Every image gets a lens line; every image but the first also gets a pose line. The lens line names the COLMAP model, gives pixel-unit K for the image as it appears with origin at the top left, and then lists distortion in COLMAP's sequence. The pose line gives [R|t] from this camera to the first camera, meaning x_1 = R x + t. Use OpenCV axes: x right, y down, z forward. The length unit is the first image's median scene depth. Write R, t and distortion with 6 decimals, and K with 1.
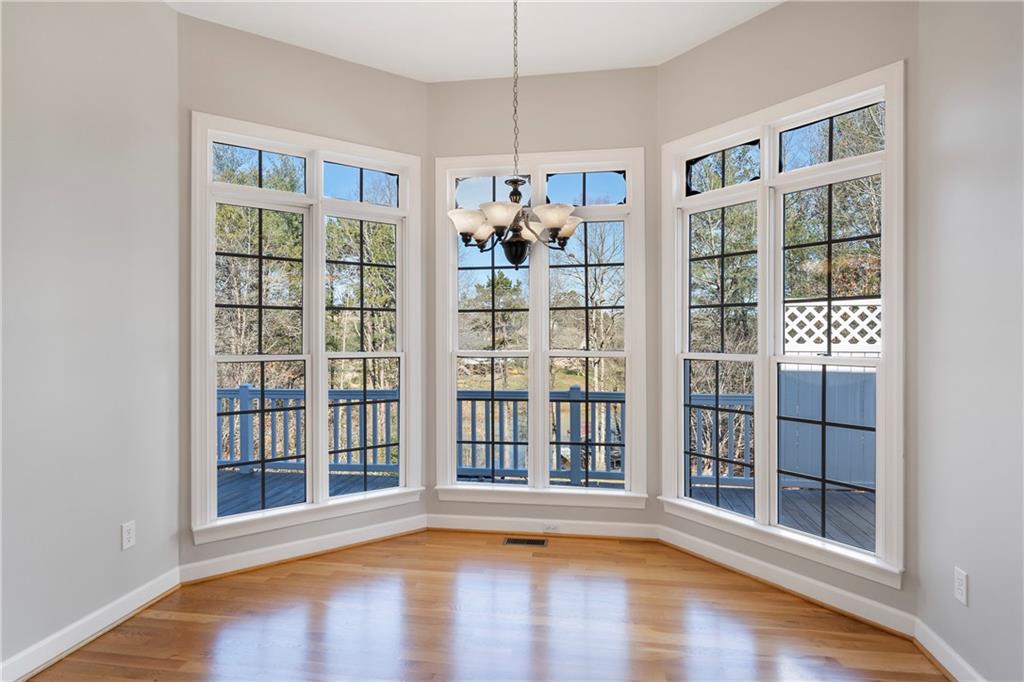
lens RADIAL K [[589.3, 0, 508.8], [0, 589.3, 337.9], [0, 0, 1]] dist [-0.005025, -0.000255]
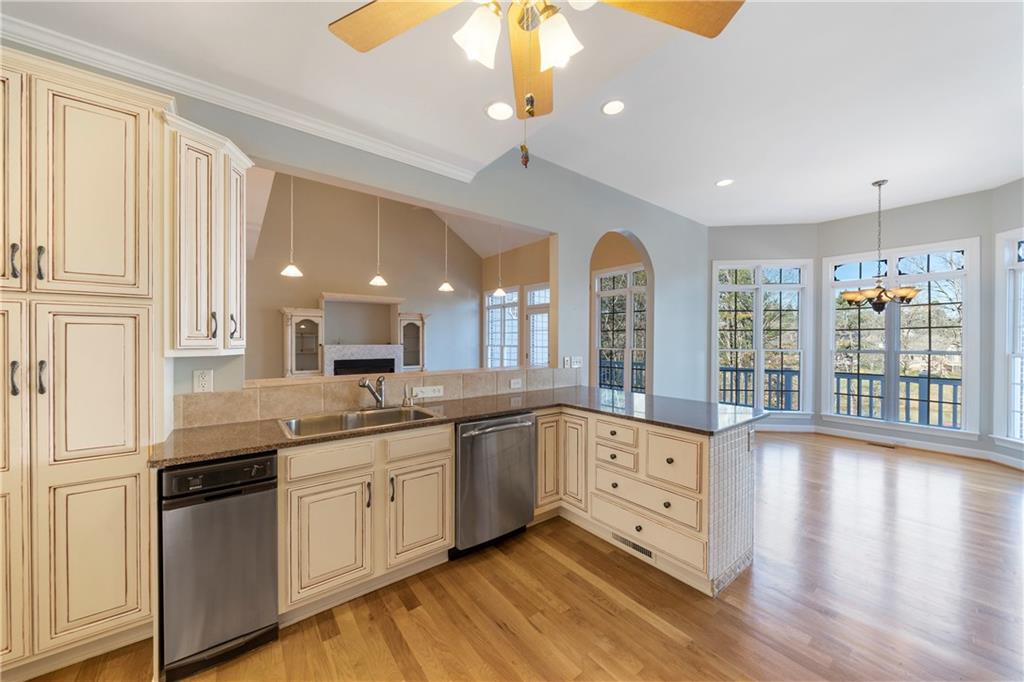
lens RADIAL K [[357.5, 0, 512.2], [0, 357.5, 341.1], [0, 0, 1]] dist [-0.001771, -0.000164]
pose [[0.722510, 0.007925, -0.691315, -0.044104], [-0.009428, 0.999954, 0.001610, 0.000990], [0.691296, 0.005354, 0.722552, -0.771439]]
